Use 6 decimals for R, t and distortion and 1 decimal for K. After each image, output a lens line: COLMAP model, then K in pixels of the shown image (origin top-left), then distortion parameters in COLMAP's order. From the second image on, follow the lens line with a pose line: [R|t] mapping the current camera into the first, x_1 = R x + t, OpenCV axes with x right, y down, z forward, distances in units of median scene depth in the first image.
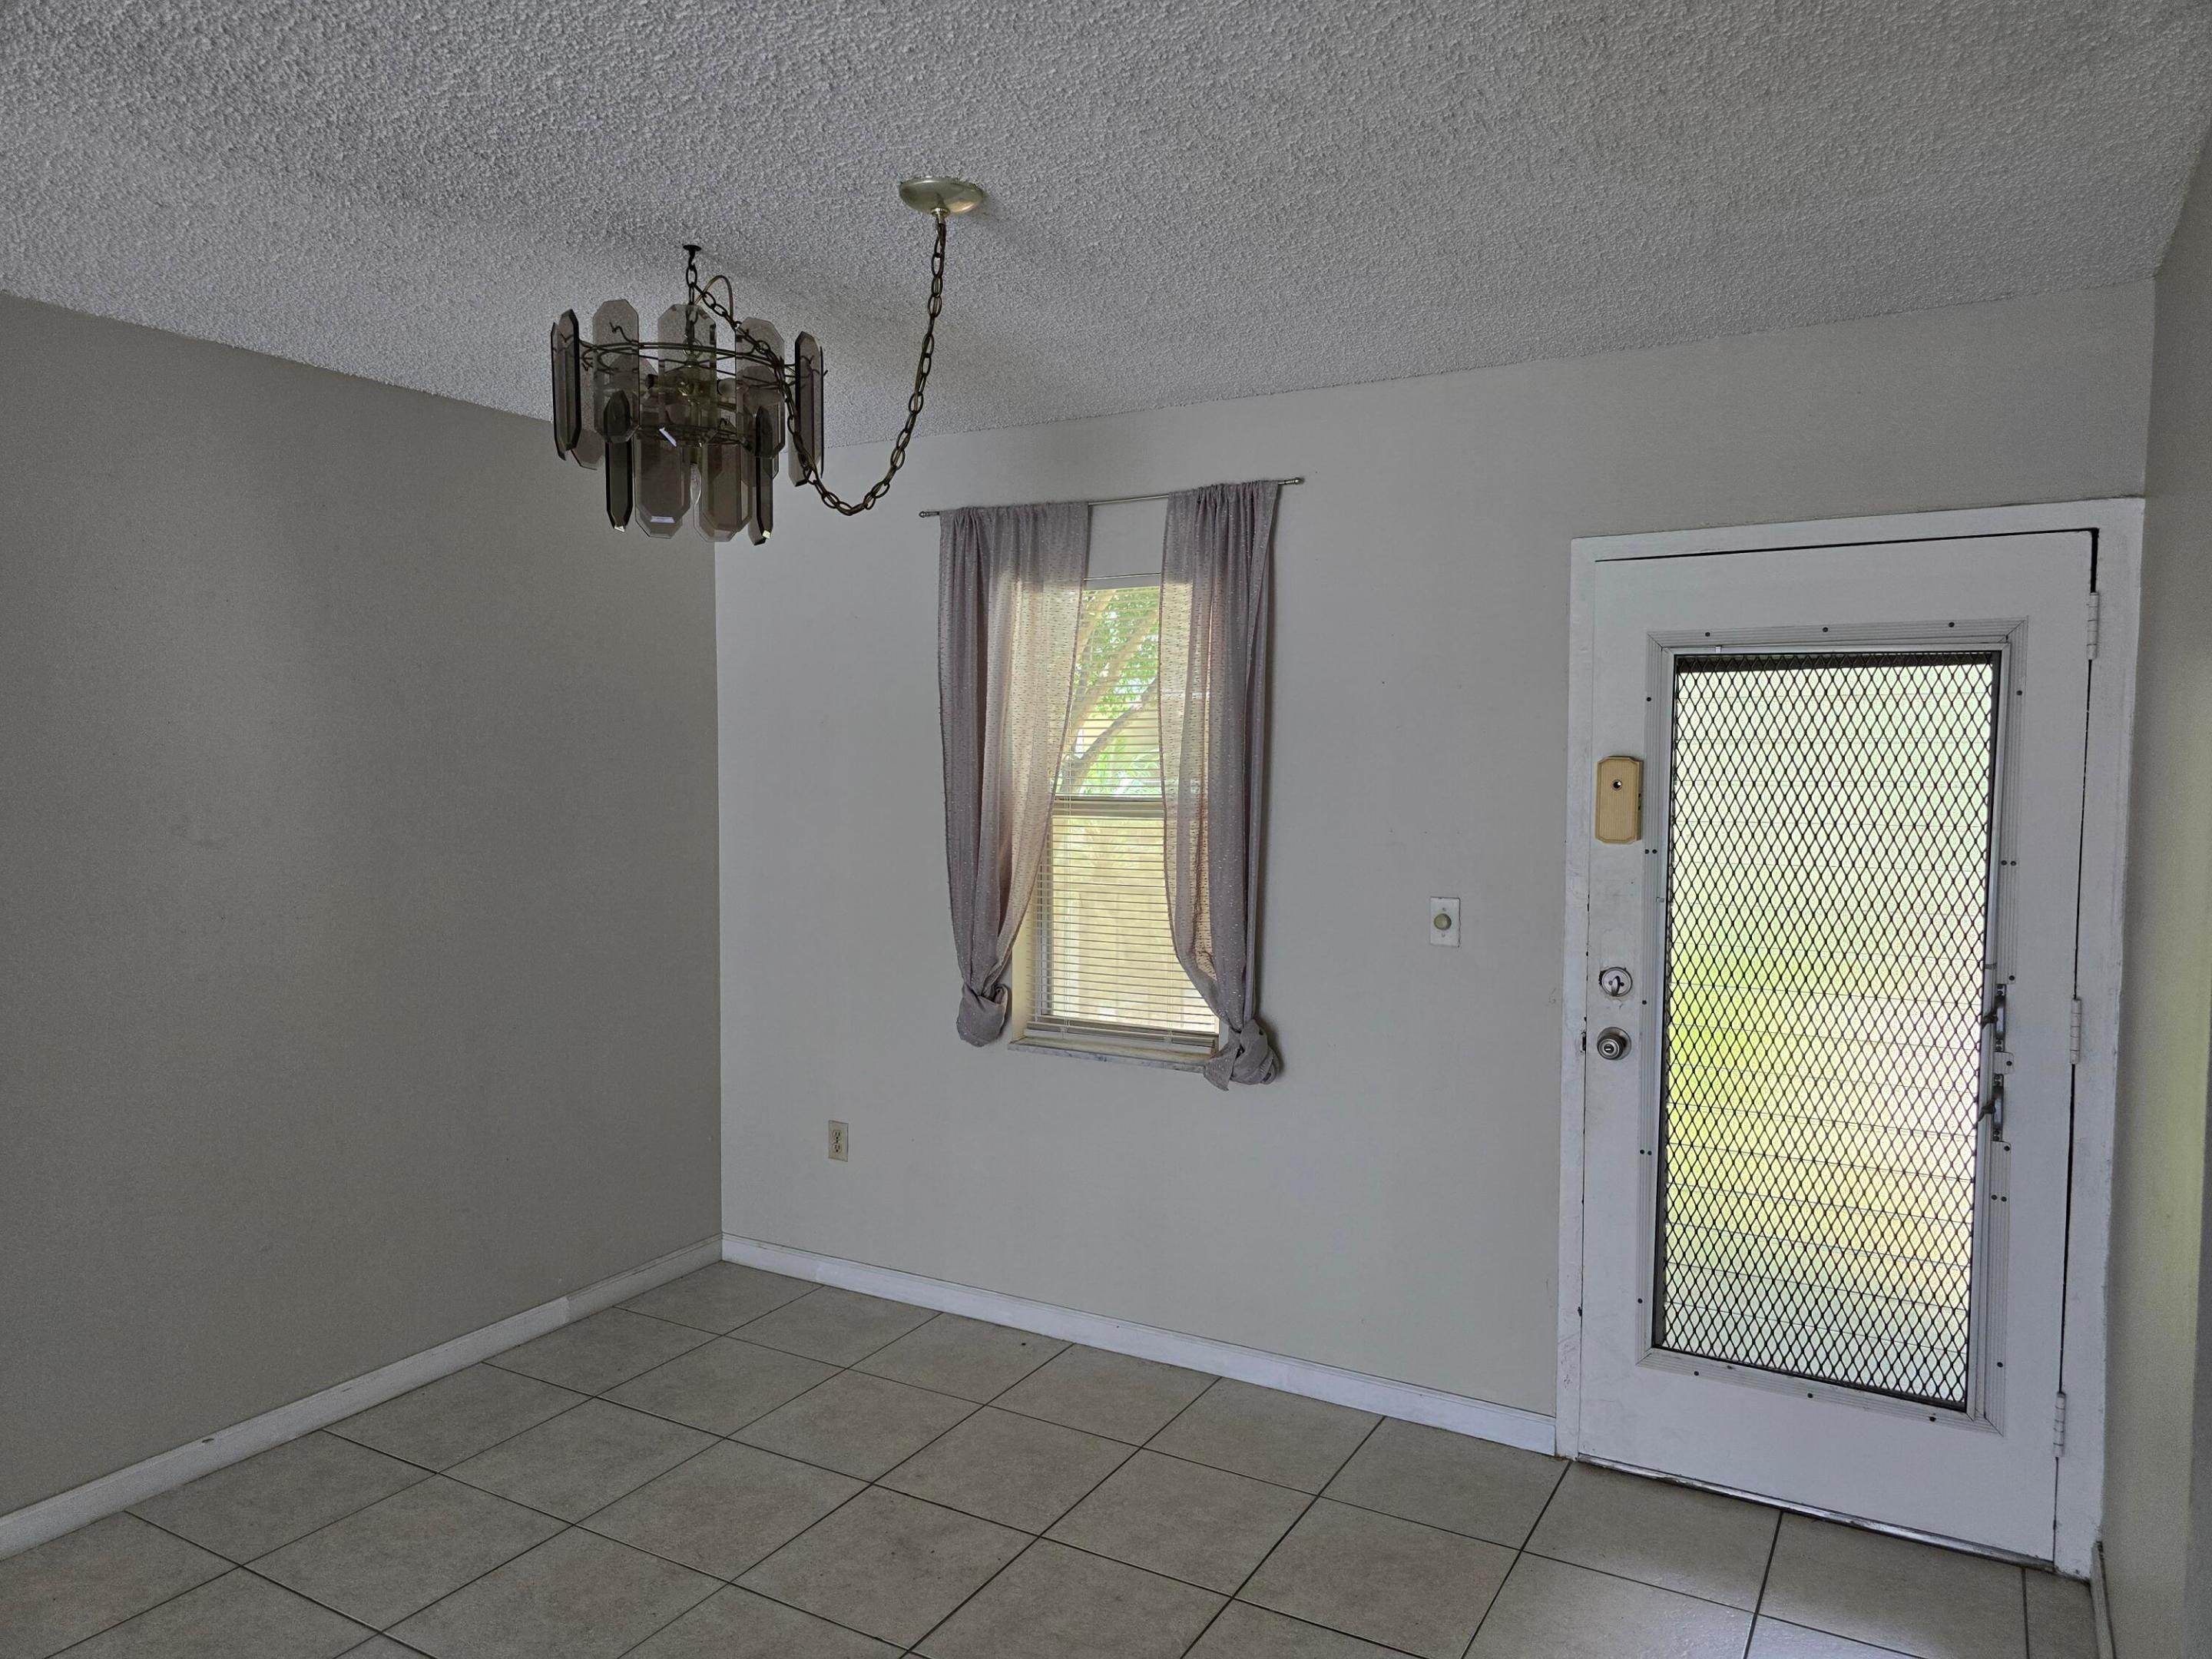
lens RADIAL K [[1497.0, 0, 1097.0], [0, 1497.0, 830.2], [0, 0, 1]] dist [0.062576, -0.053281]
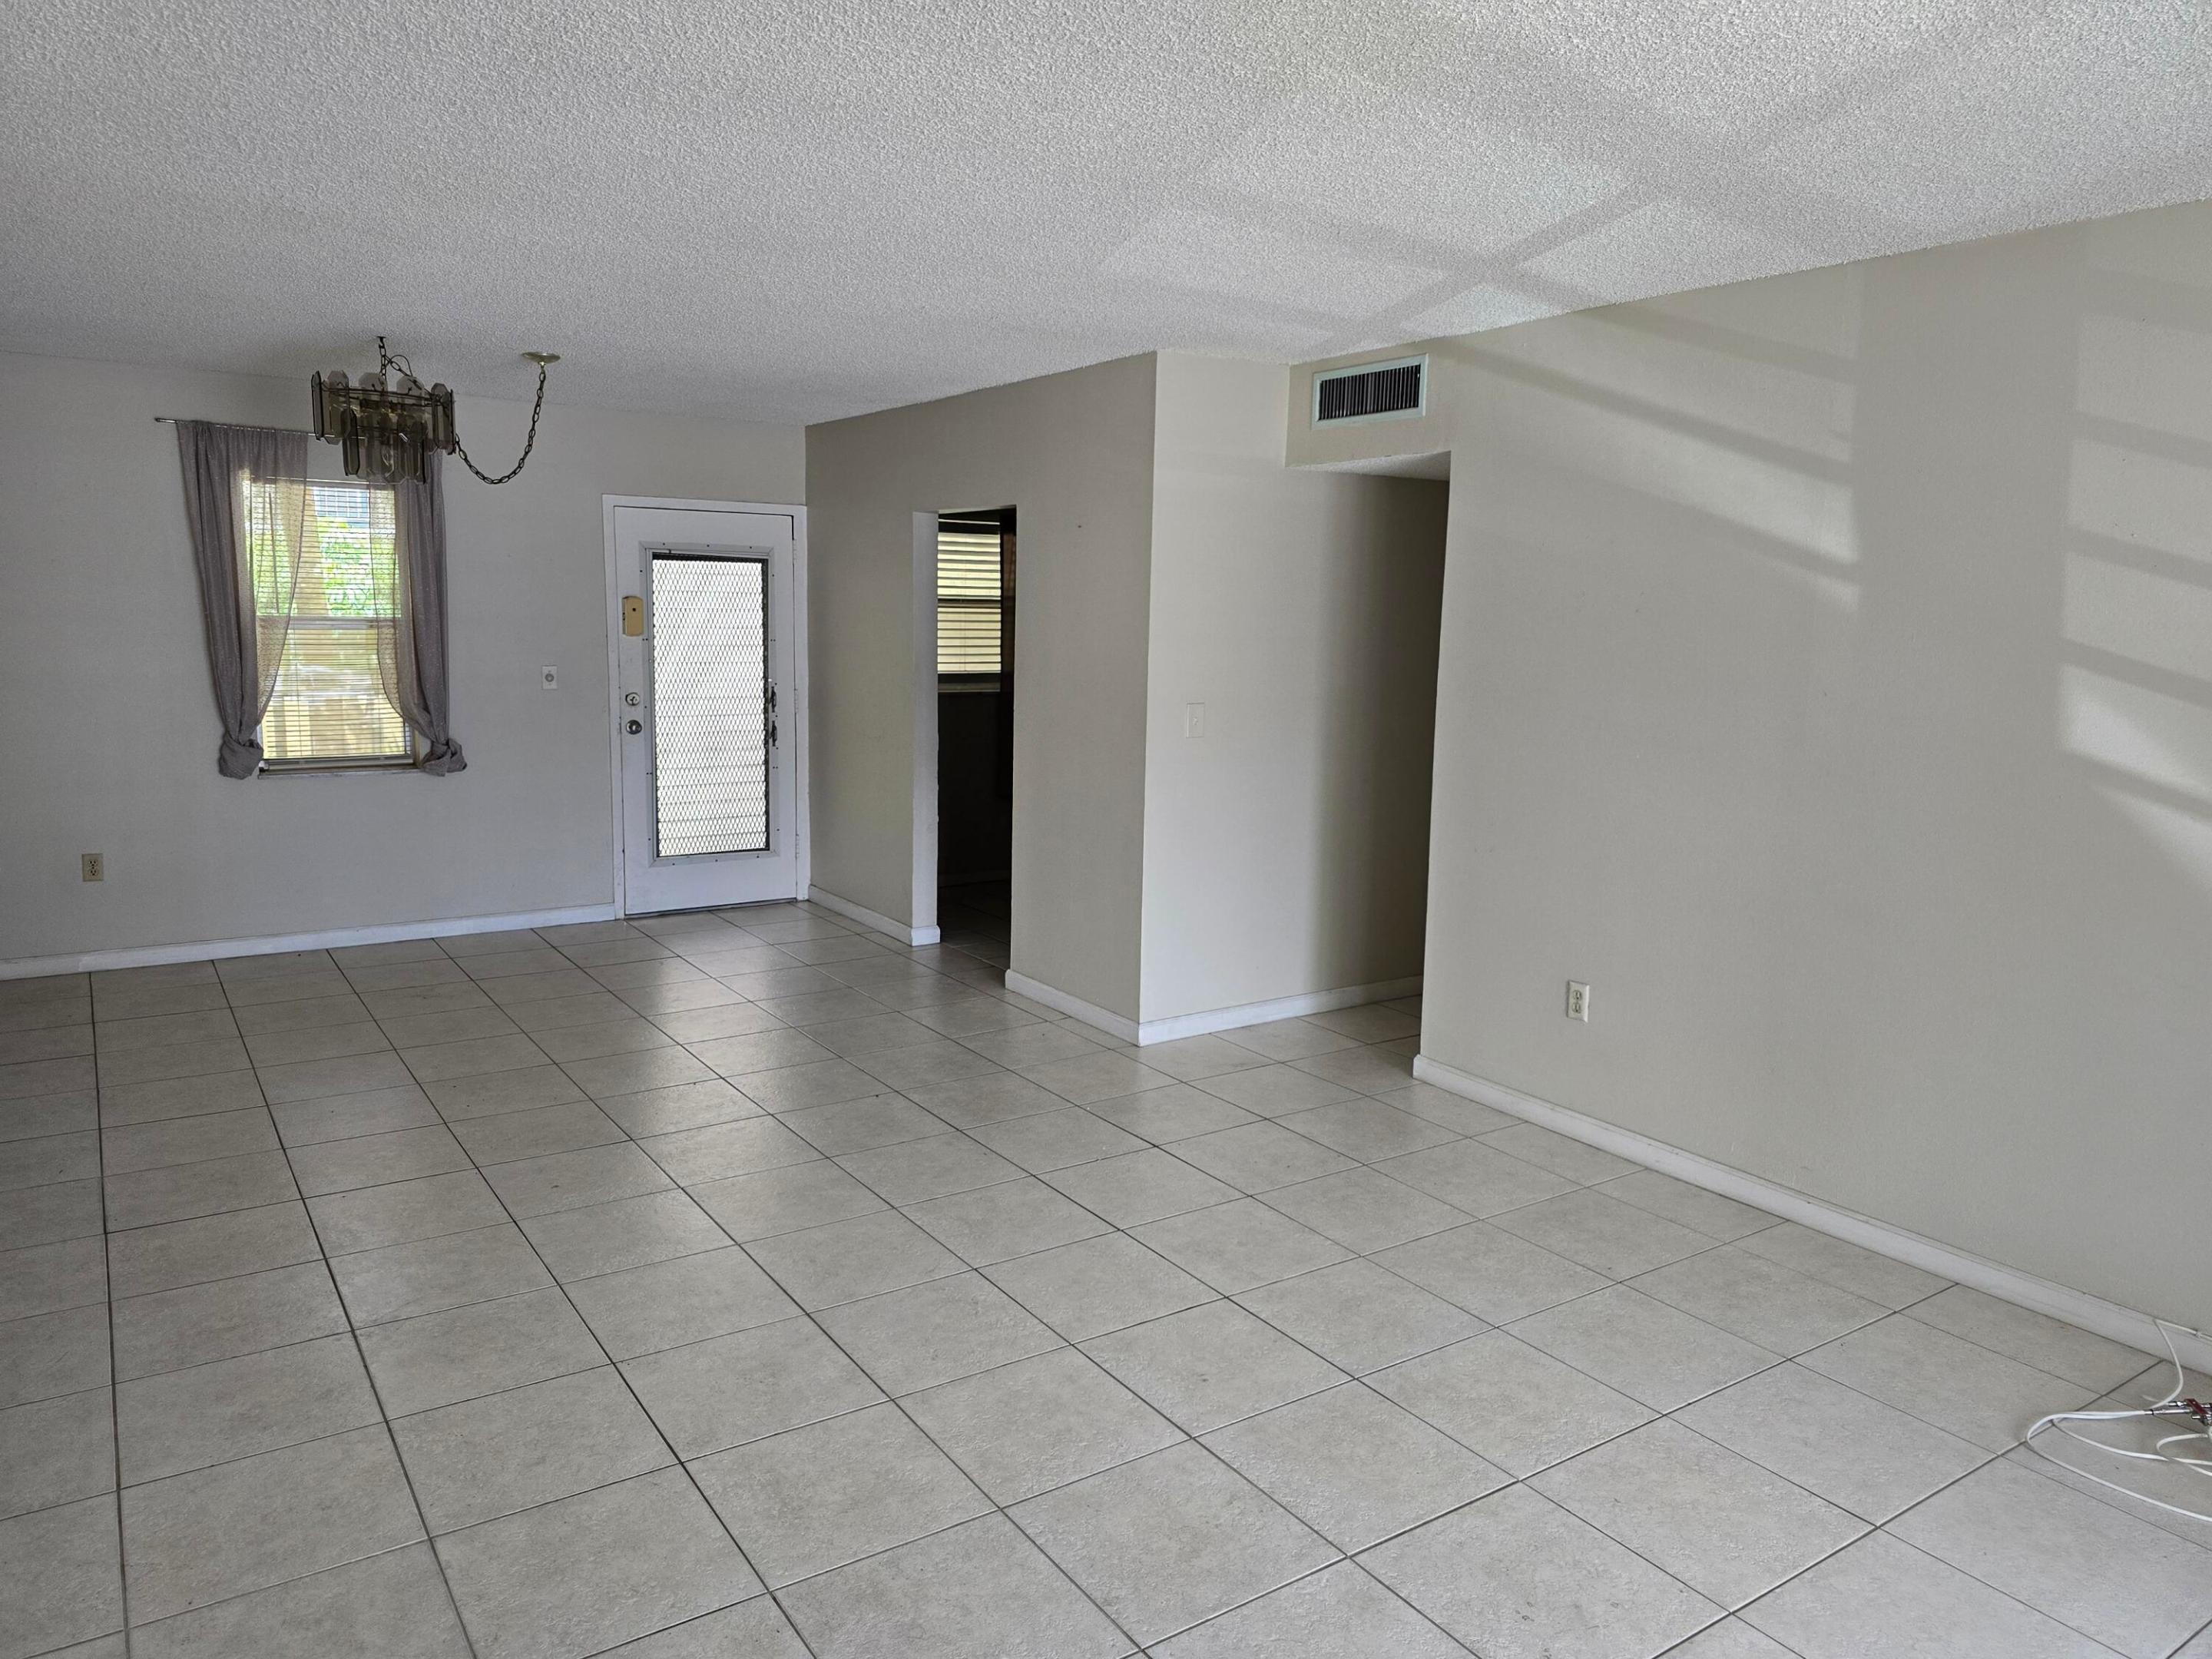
lens RADIAL K [[1497.0, 0, 1093.4], [0, 1497.0, 829.0], [0, 0, 1]] dist [0.062576, -0.053281]
pose [[0.445737, -0.126069, 0.886242, -1.319524], [0.031393, 0.991626, 0.125270, 0.033080], [-0.894613, -0.028016, 0.445962, -0.591916]]
